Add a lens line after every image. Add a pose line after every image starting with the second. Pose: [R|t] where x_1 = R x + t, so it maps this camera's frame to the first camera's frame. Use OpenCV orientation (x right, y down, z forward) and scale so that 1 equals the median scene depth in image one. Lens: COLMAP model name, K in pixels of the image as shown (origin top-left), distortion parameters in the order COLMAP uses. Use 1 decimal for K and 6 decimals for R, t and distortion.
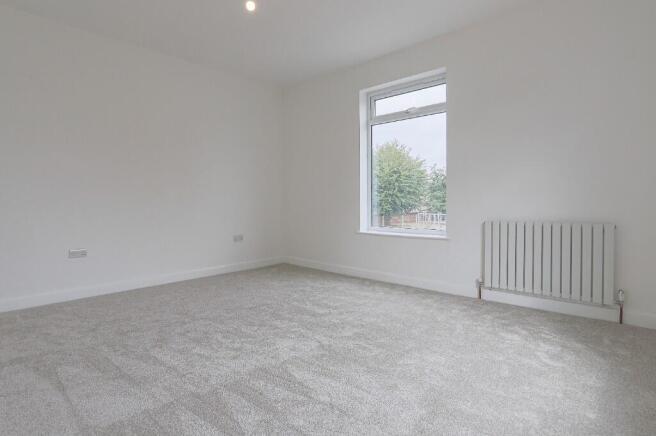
lens RADIAL K [[335.6, 0, 323.3], [0, 335.6, 210.7], [0, 0, 1]] dist [-0.019417, 0.000994]
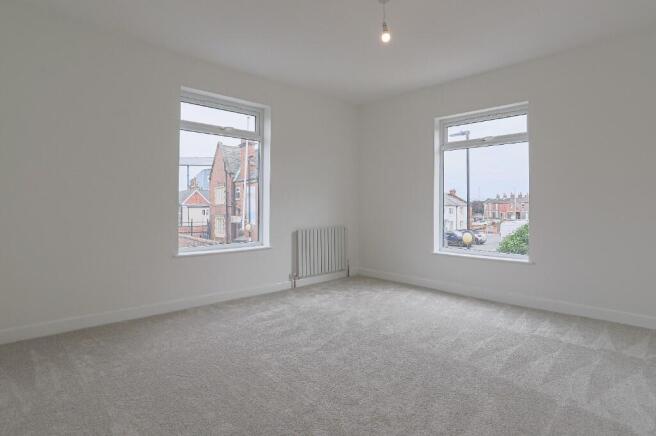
lens RADIAL K [[335.6, 0, 323.3], [0, 335.6, 210.7], [0, 0, 1]] dist [-0.019417, 0.000994]
pose [[0.059172, 0.011625, 0.998180, -1.067402], [0.029664, 0.999470, -0.013399, -0.035264], [-0.997807, 0.030403, 0.058796, 0.938123]]
